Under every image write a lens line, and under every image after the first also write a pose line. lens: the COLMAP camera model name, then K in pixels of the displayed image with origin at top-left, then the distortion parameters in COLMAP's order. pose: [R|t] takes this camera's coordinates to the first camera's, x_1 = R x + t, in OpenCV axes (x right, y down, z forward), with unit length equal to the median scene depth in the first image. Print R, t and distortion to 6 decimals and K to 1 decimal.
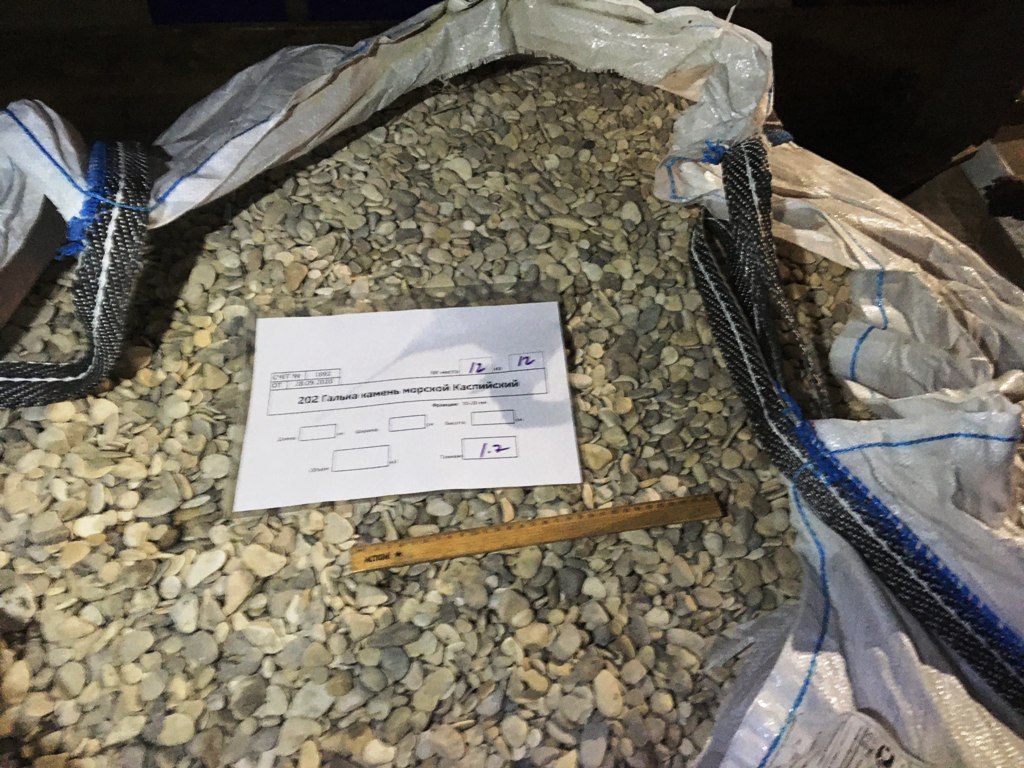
lens RADIAL K [[856.6, 0, 512.0], [0, 856.6, 384.0], [0, 0, 1]] dist [0.117881, -0.192850]
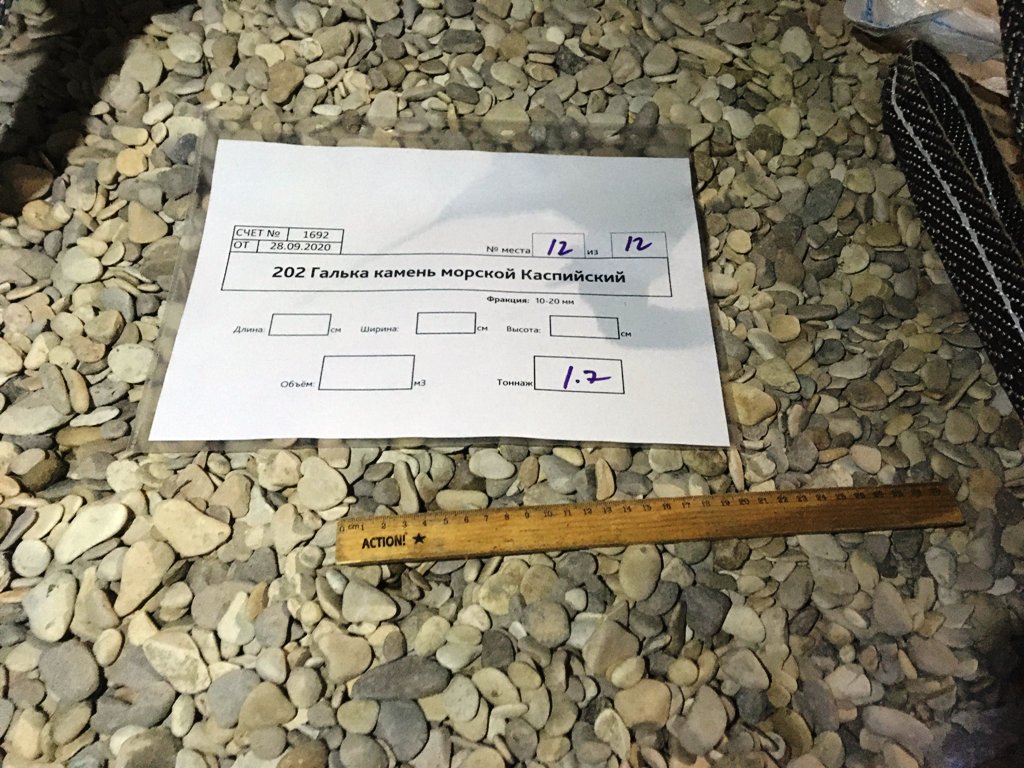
lens RADIAL K [[856.6, 0, 512.0], [0, 856.6, 384.0], [0, 0, 1]] dist [0.117881, -0.192850]
pose [[0.995870, 0.090451, 0.007888, -0.074637], [-0.090784, 0.993282, 0.071760, 0.040289], [-0.001345, -0.072179, 0.997391, 0.378975]]
